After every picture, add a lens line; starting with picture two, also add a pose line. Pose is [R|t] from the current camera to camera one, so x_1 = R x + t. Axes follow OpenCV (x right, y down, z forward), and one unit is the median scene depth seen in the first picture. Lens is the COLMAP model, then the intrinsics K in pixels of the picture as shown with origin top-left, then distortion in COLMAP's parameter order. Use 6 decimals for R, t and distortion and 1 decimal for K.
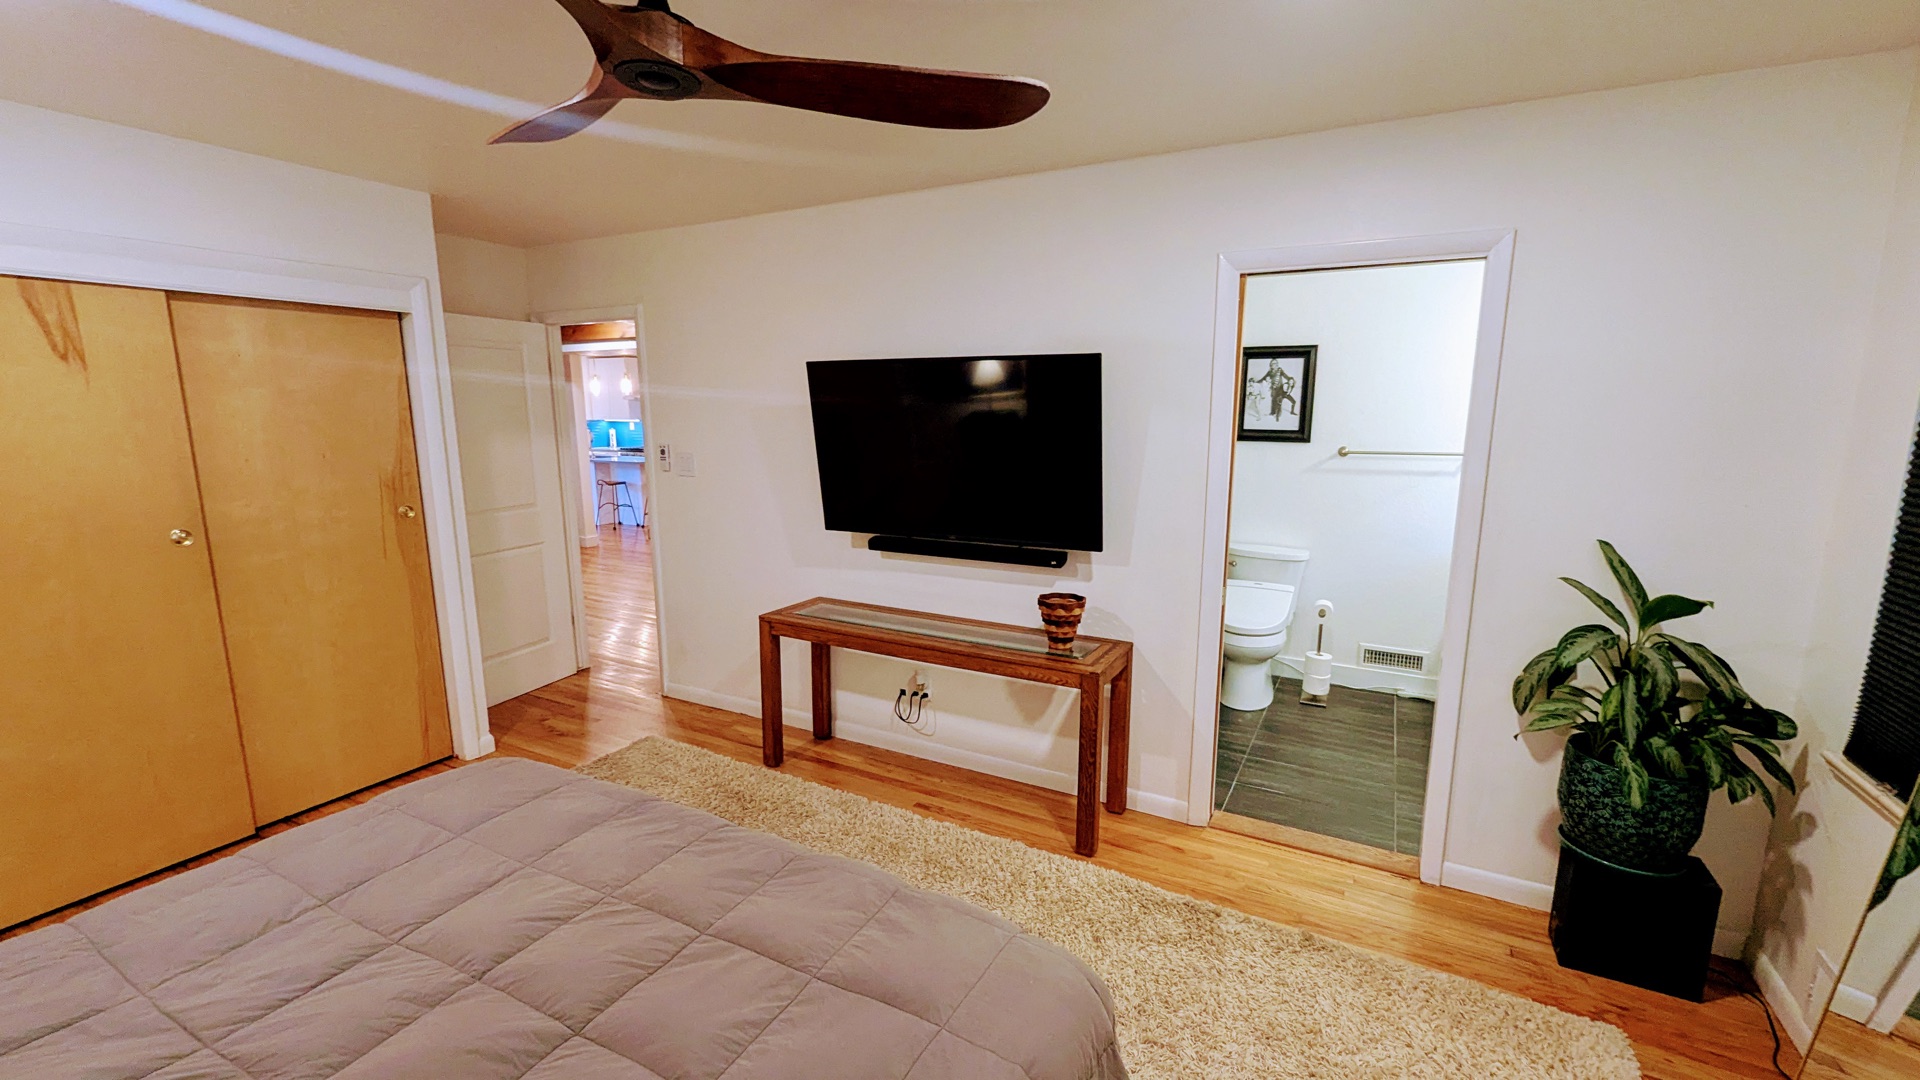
lens RADIAL K [[784.5, 0, 964.9], [0, 784.5, 545.9], [0, 0, 1]] dist [0.001060, -0.001137]
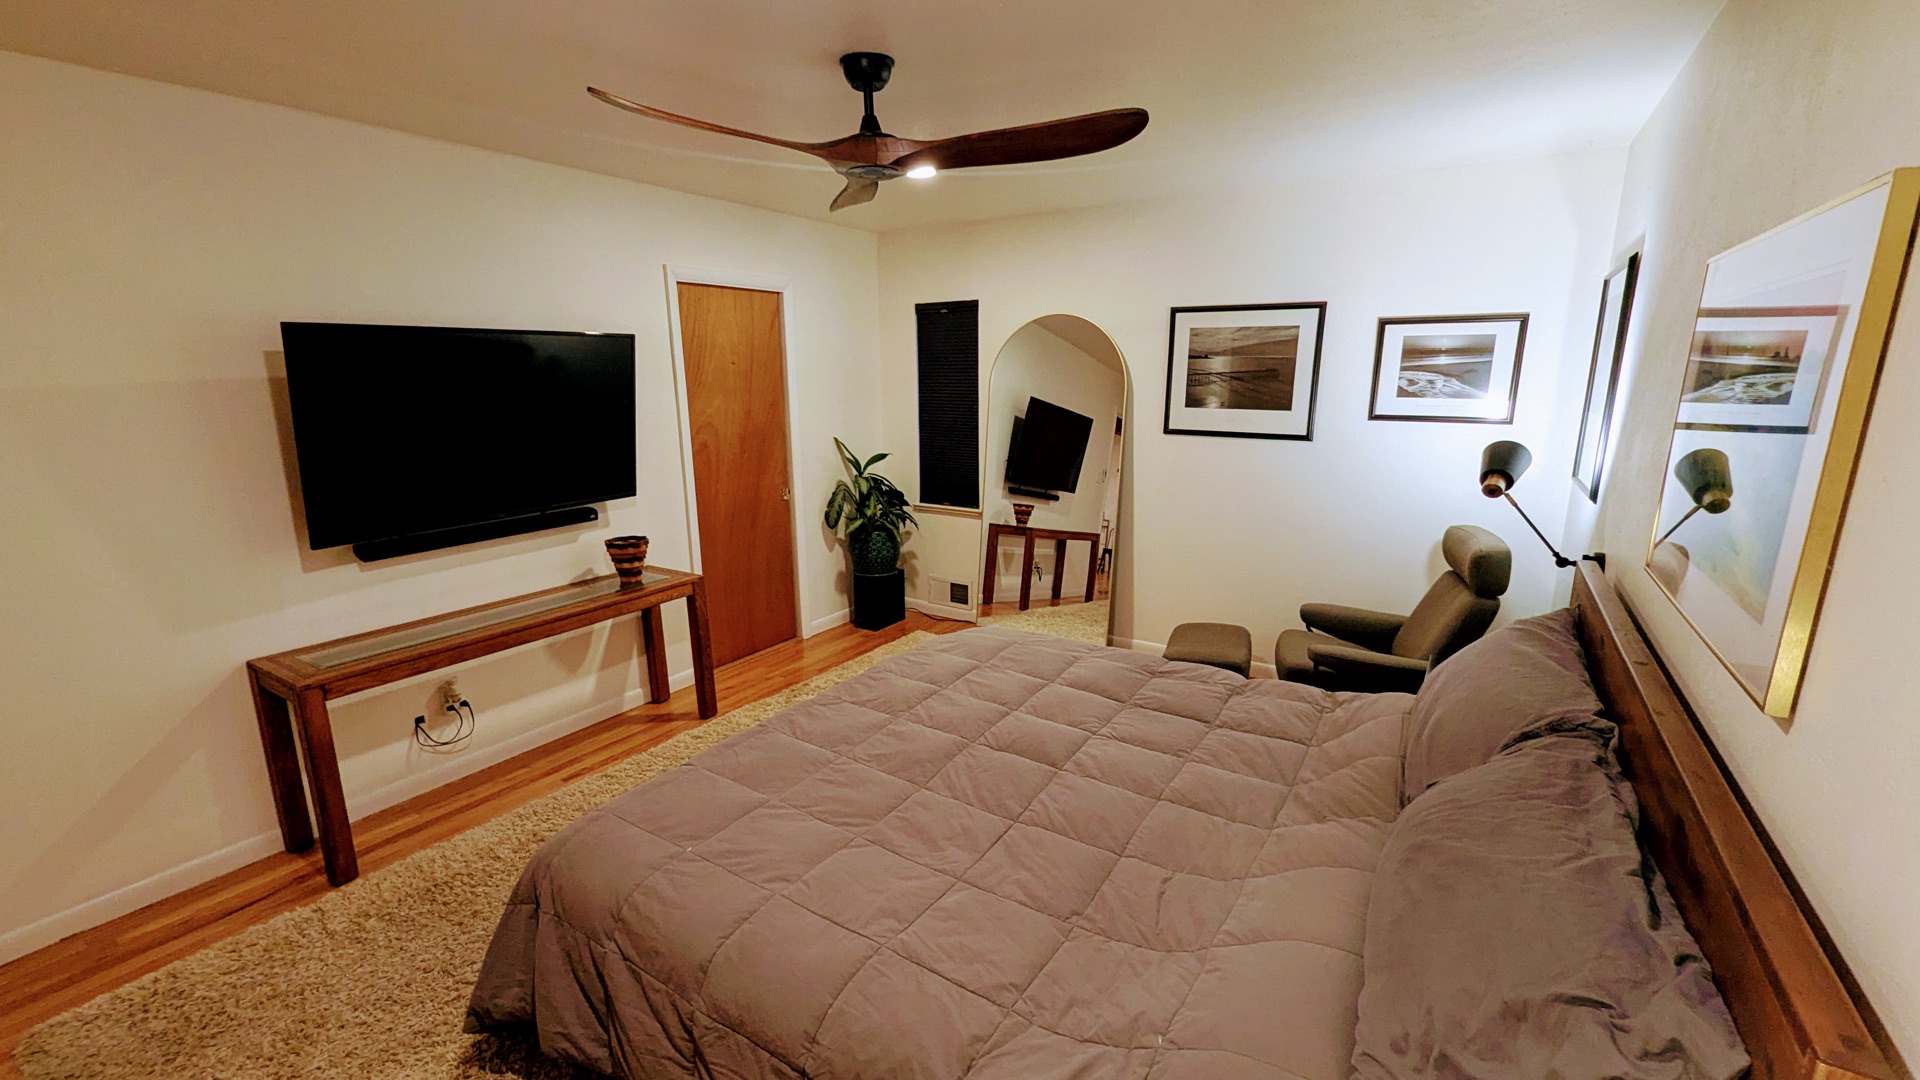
lens RADIAL K [[784.5, 0, 964.9], [0, 784.5, 545.9], [0, 0, 1]] dist [0.001060, -0.001137]
pose [[0.071983, -0.222562, 0.972257, -0.991455], [0.172534, 0.962870, 0.207639, -0.082844], [-0.982370, 0.152801, 0.107710, 0.367977]]
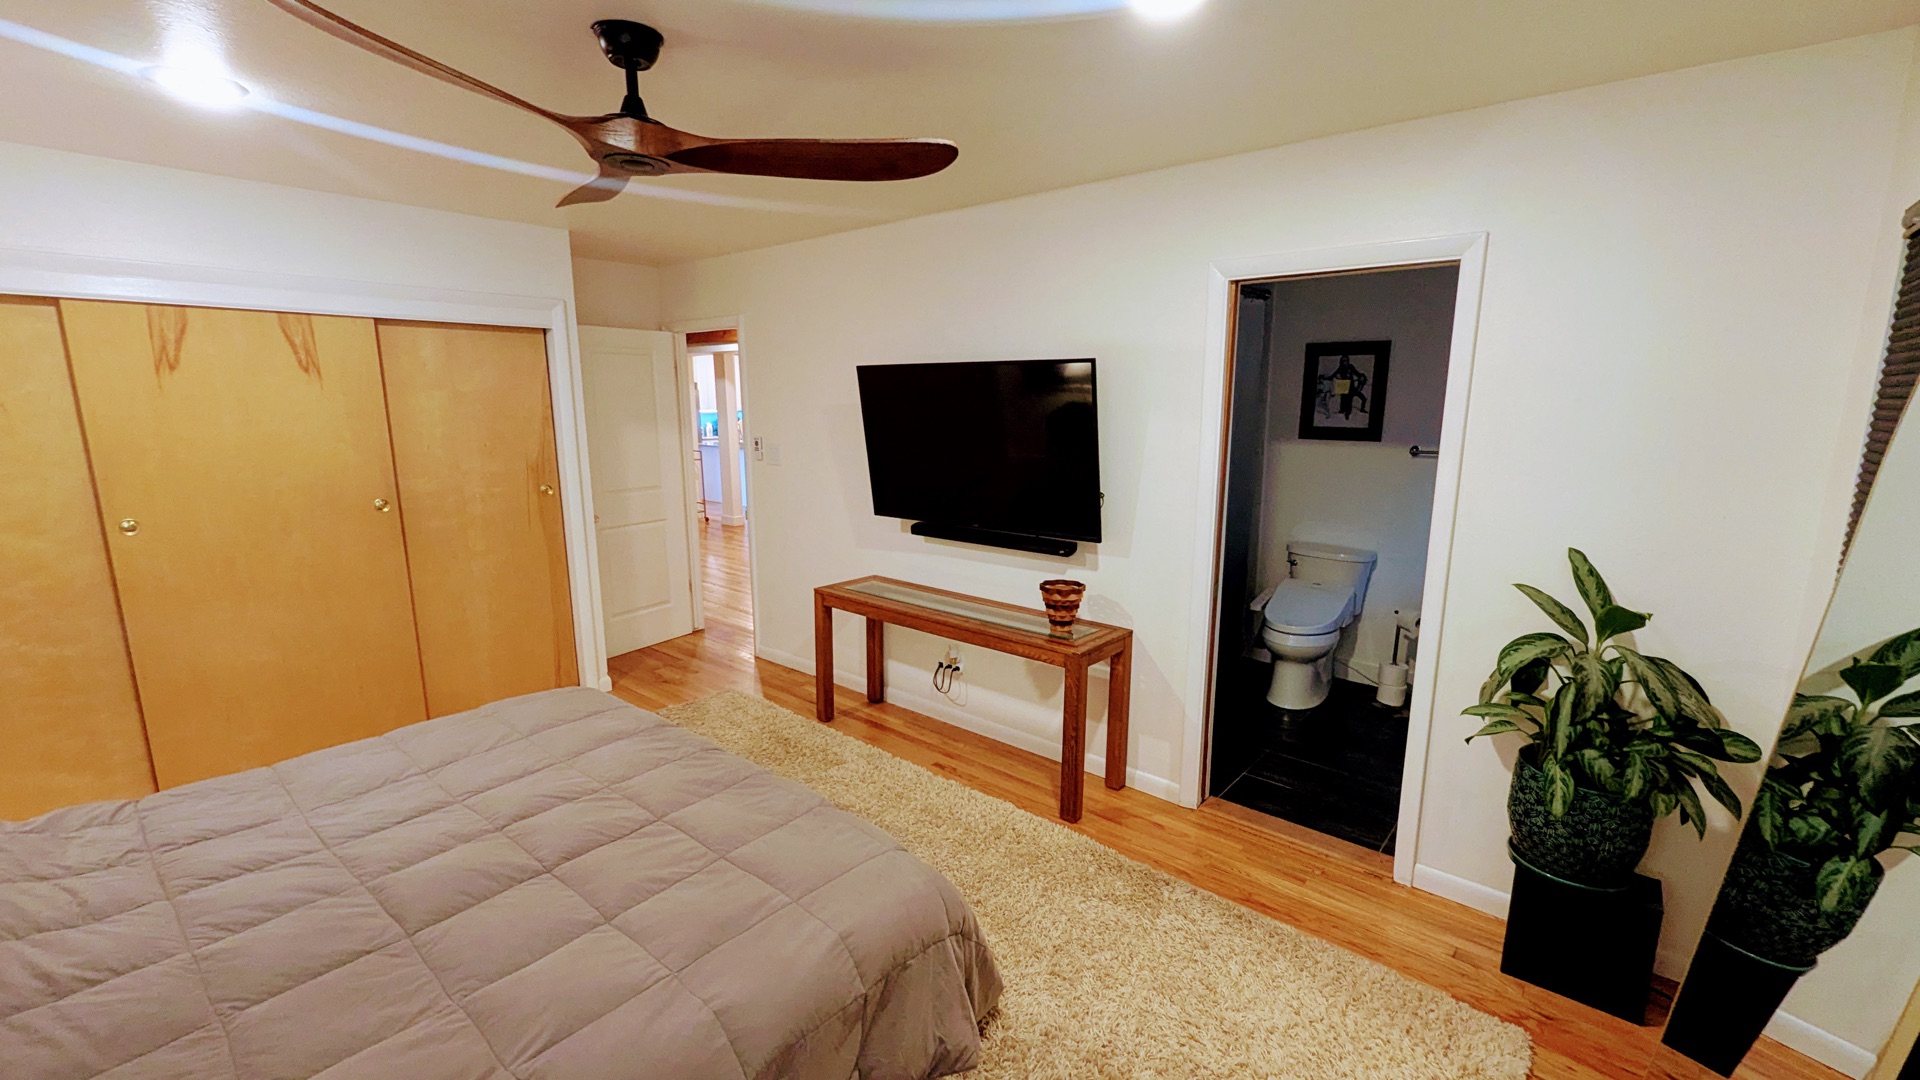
lens RADIAL K [[784.5, 0, 964.9], [0, 784.5, 545.9], [0, 0, 1]] dist [0.001060, -0.001137]
pose [[0.978756, 0.038381, -0.201406, 0.205794], [-0.035887, 0.999227, 0.016021, 0.001085], [0.201865, -0.008453, 0.979377, -0.084685]]
